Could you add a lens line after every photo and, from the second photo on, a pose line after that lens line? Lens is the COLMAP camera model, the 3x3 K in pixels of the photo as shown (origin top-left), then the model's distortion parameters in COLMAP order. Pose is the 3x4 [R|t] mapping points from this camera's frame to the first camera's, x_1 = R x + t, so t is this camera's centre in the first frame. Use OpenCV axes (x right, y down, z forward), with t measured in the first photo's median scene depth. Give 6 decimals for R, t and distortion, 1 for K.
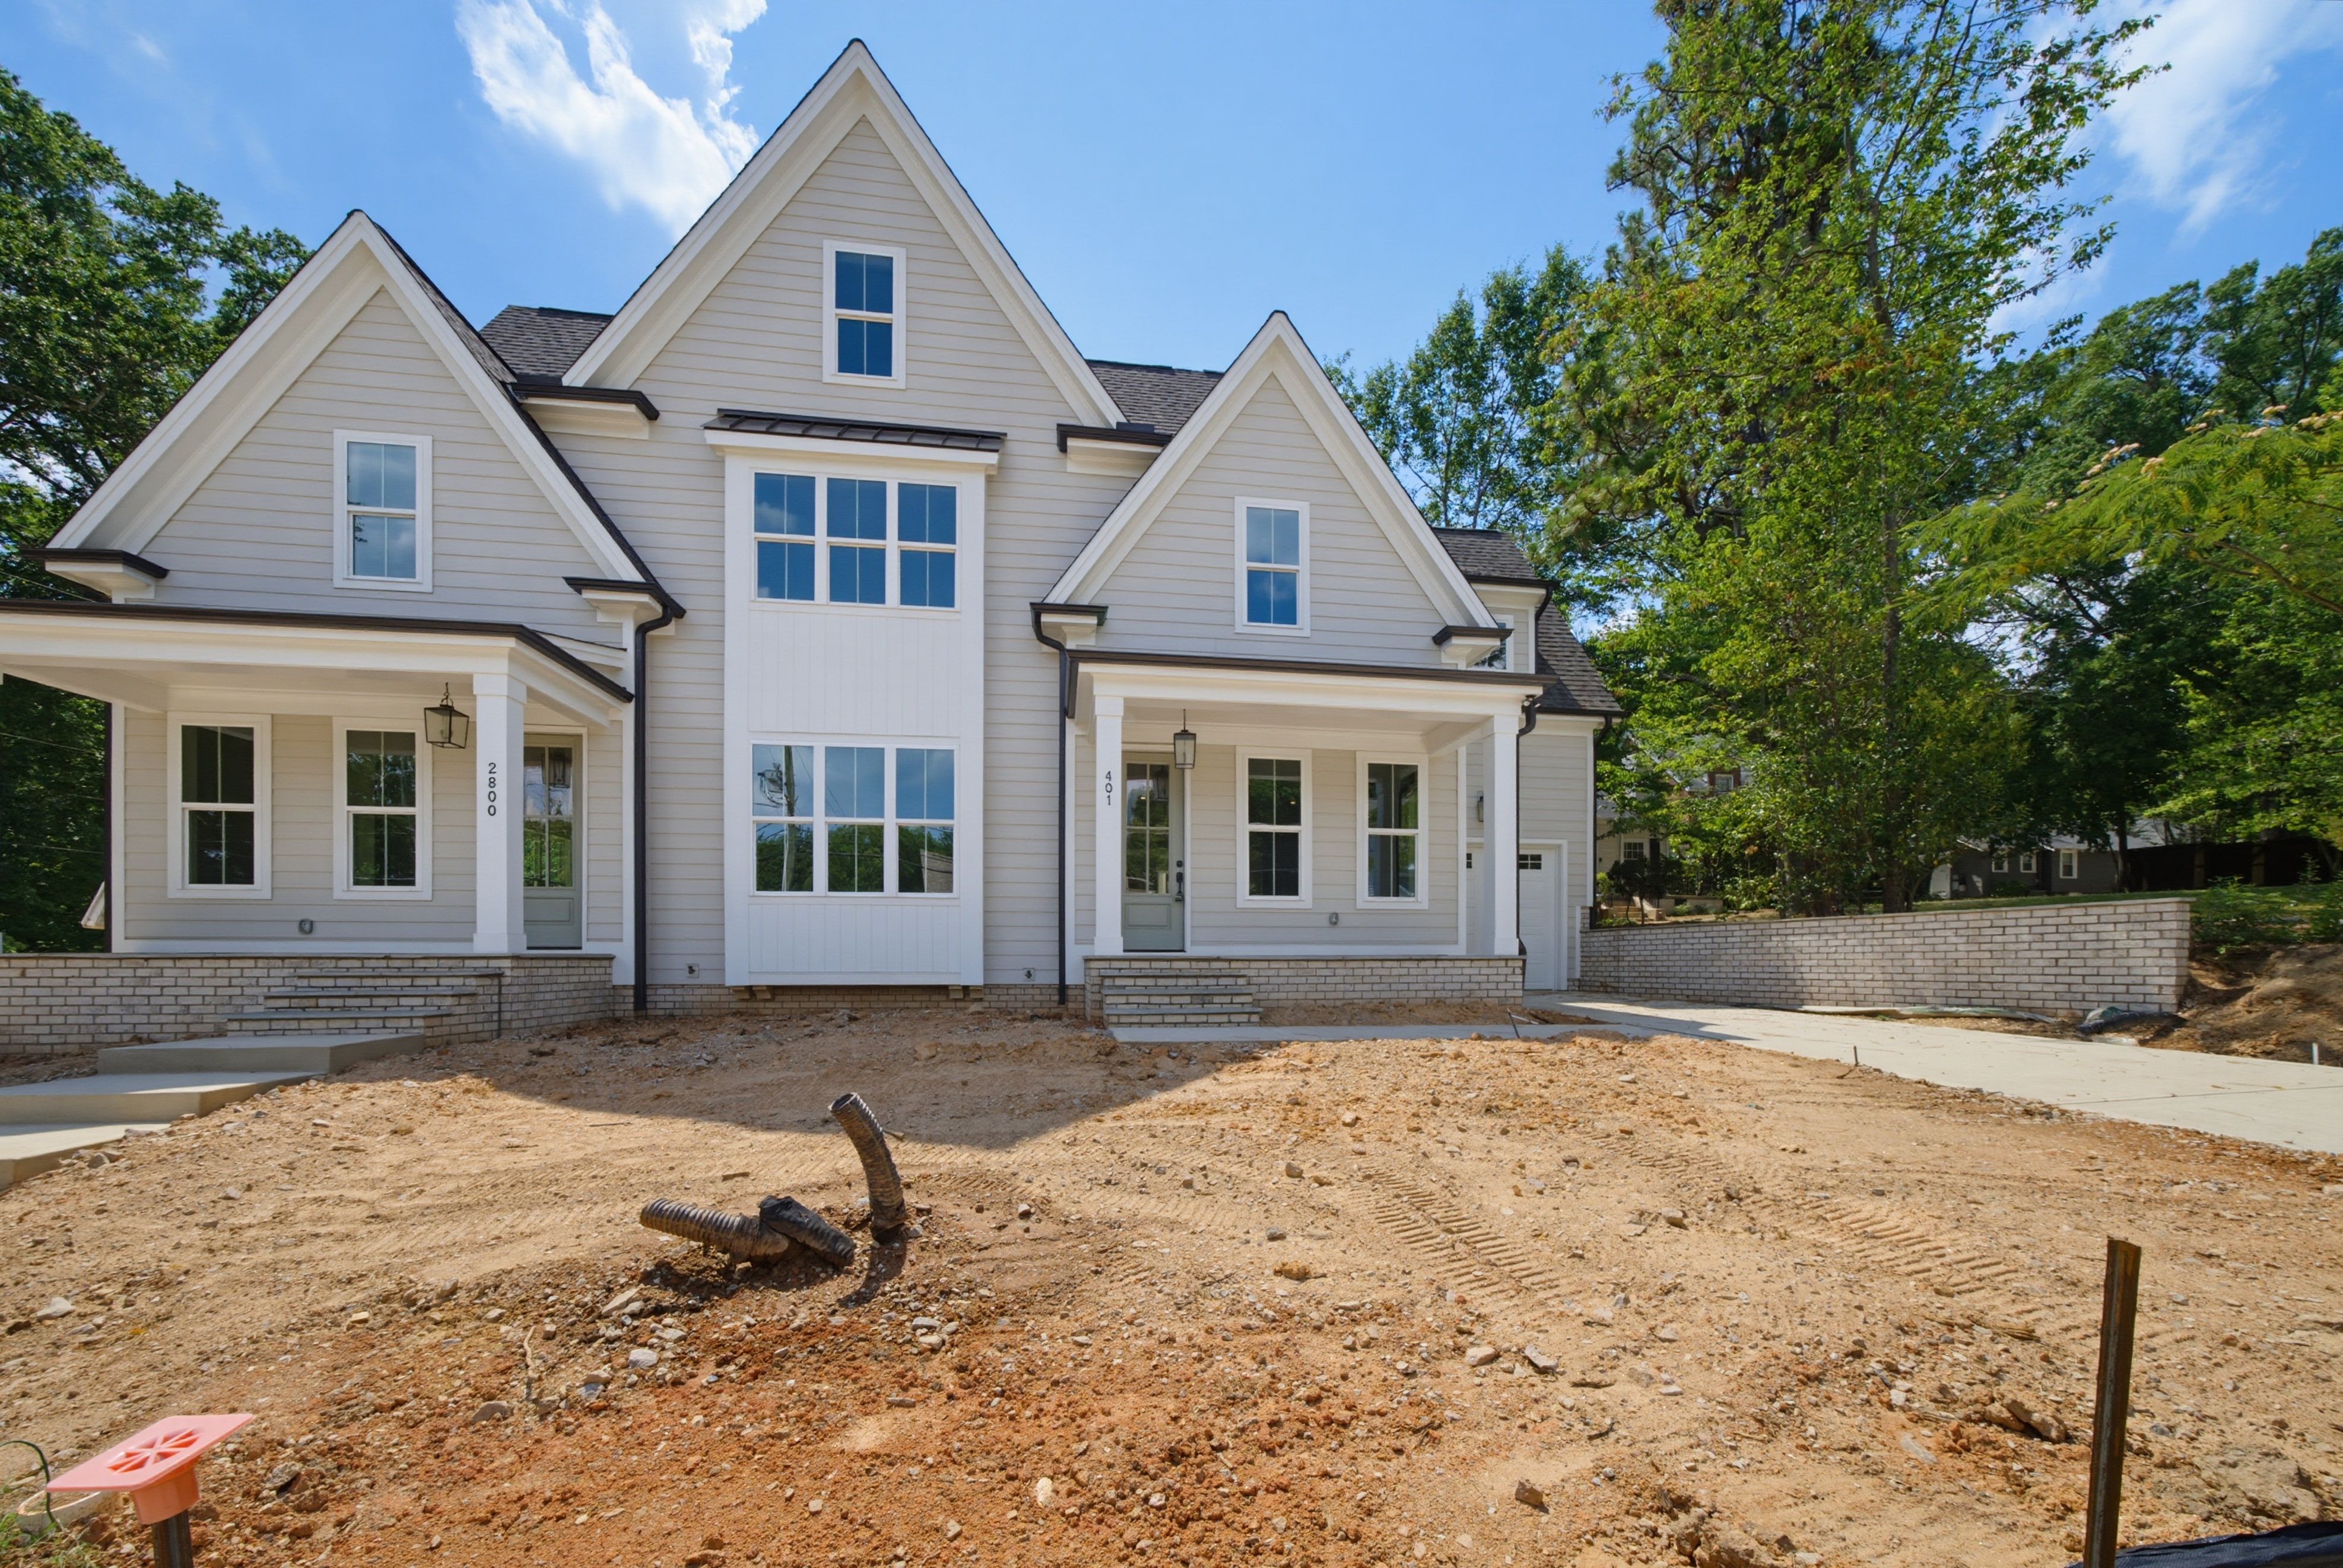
lens RADIAL K [[855.5, 0, 1167.0], [0, 855.5, 925.3], [0, 0, 1]] dist [-0.002943, -0.000109]
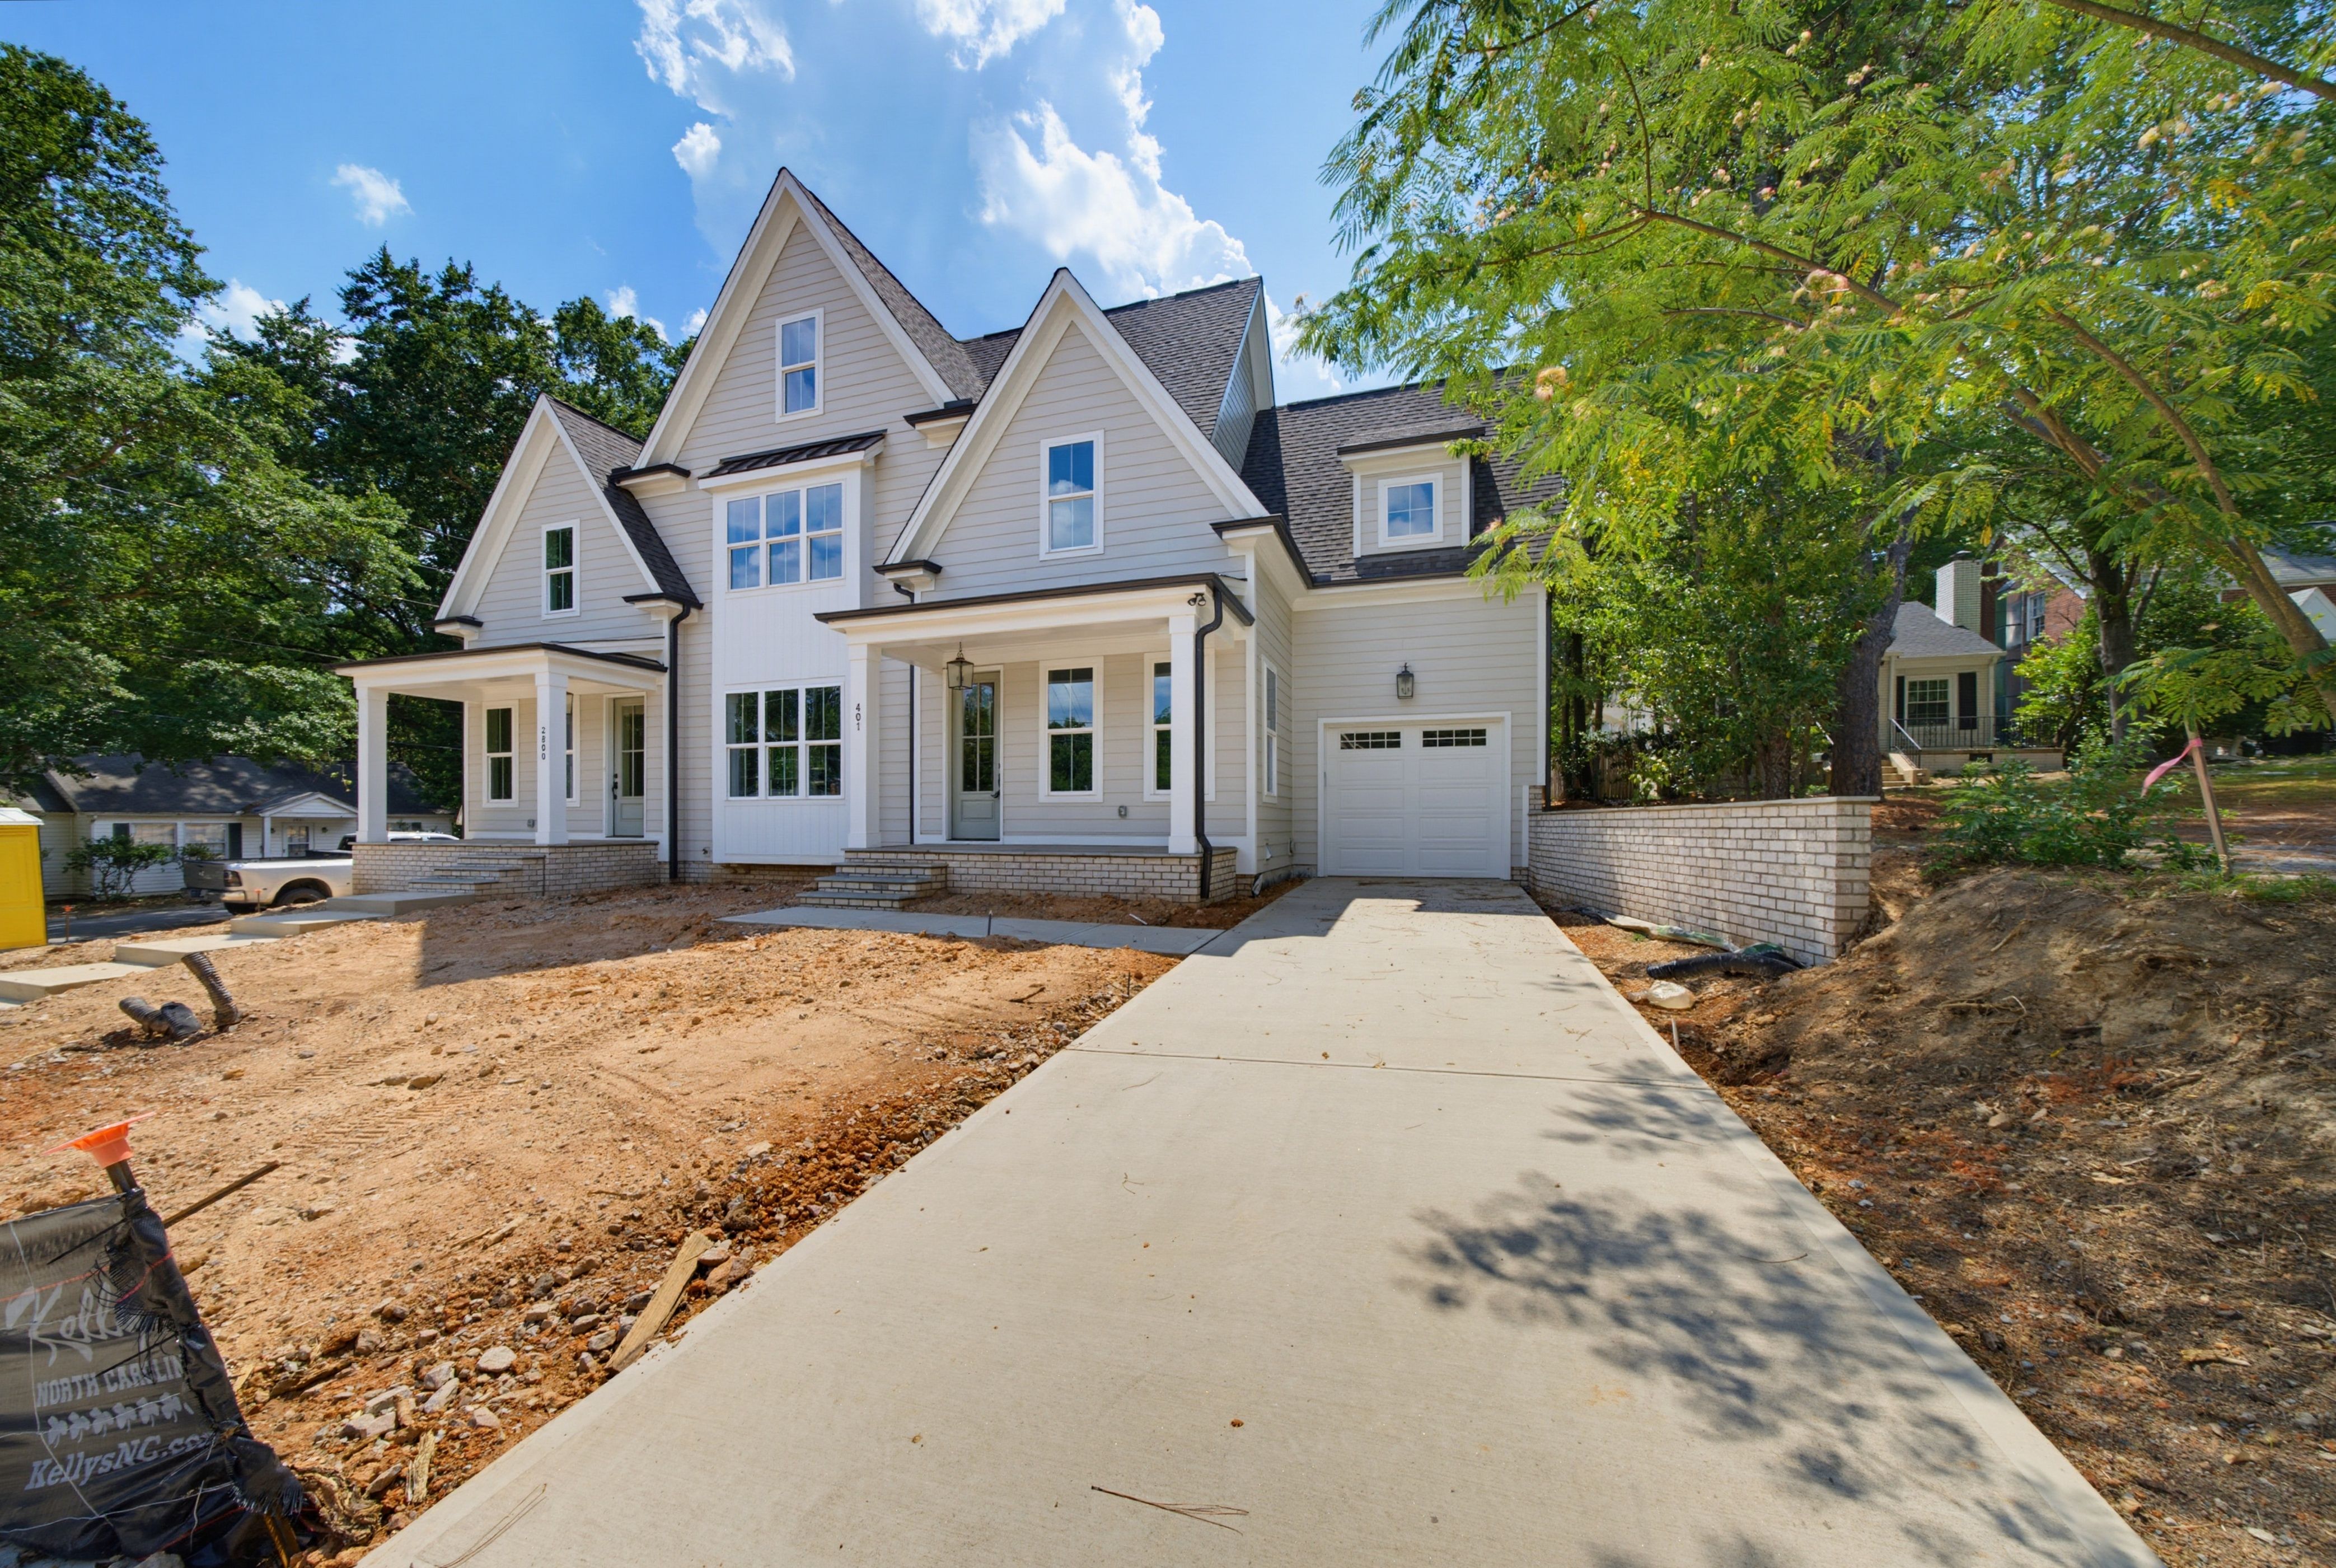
lens RADIAL K [[812.6, 0, 1168.0], [0, 812.6, 784.0], [0, 0, 1]] dist [-0.001259, 0.004269]
pose [[0.892552, -0.020850, -0.450462, 0.774183], [0.019715, 0.999780, -0.007211, -0.036824], [0.450513, -0.002444, 0.892766, 0.121596]]
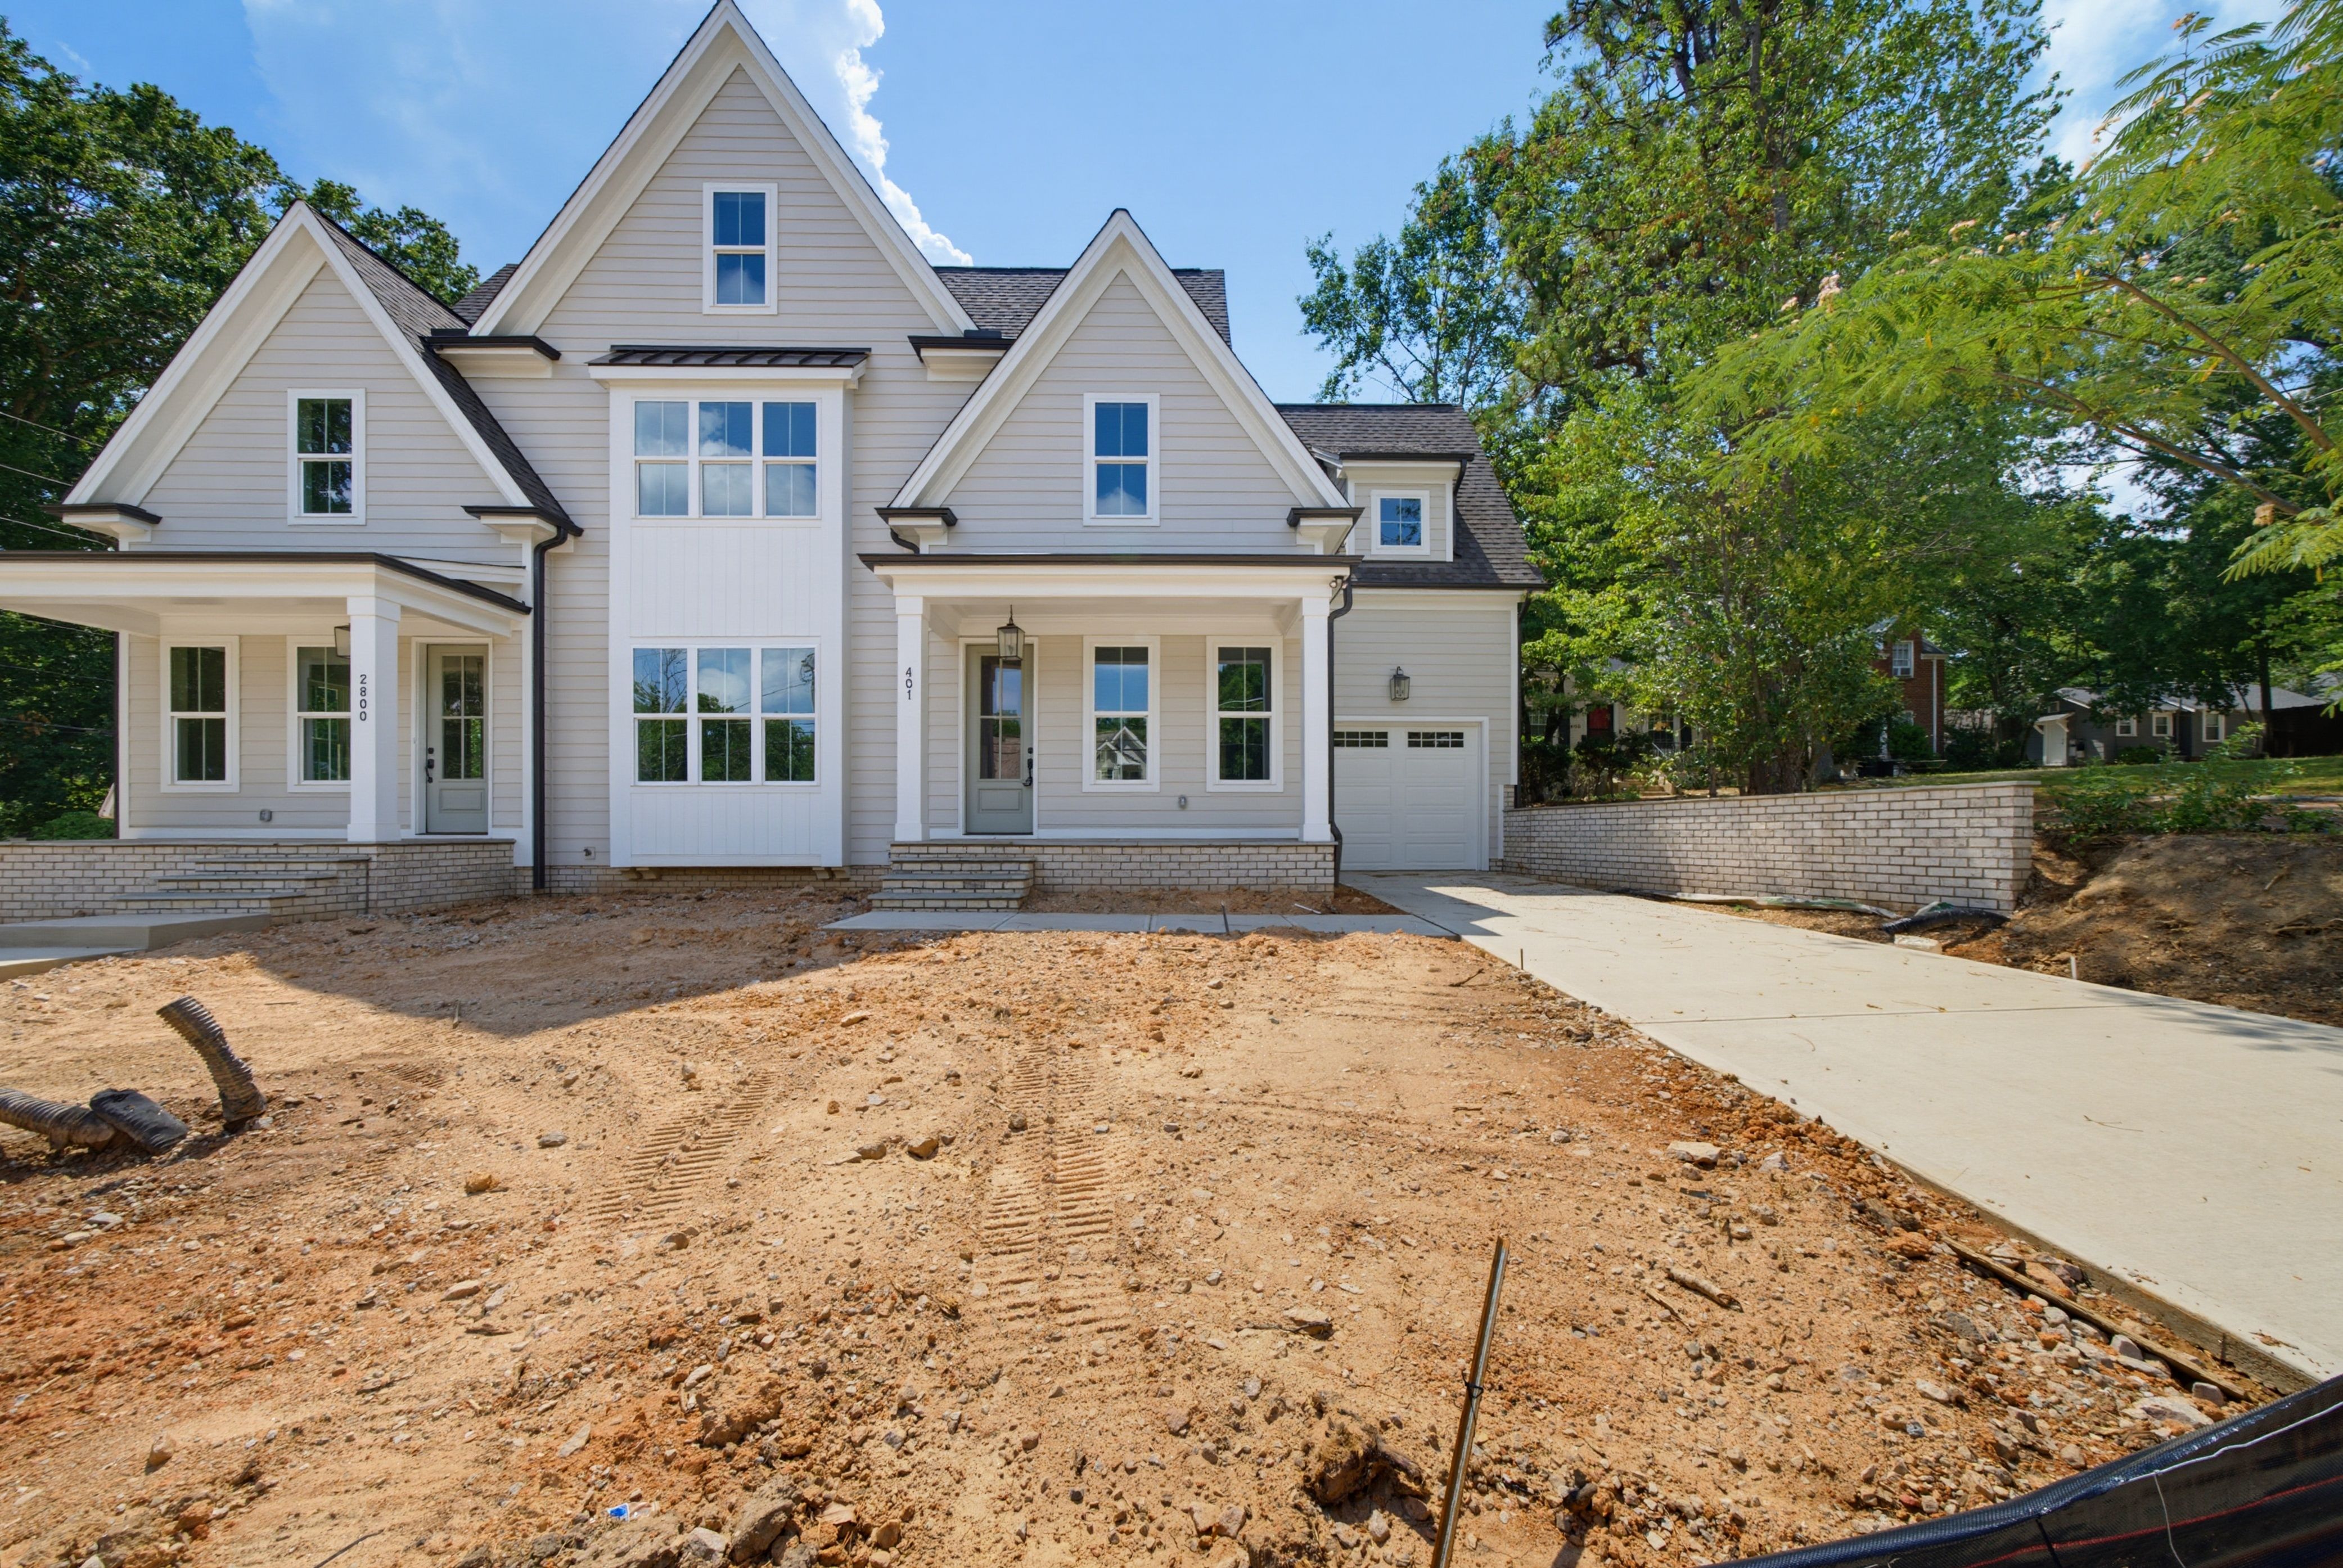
lens RADIAL K [[817.5, 0, 1160.4], [0, 817.5, 796.1], [0, 0, 1]] dist [0.000856, -0.000189]
pose [[0.992325, -0.005747, -0.123527, 0.317912], [0.005830, 0.999983, 0.000312, -0.017189], [0.123524, -0.001030, 0.992341, 0.035999]]
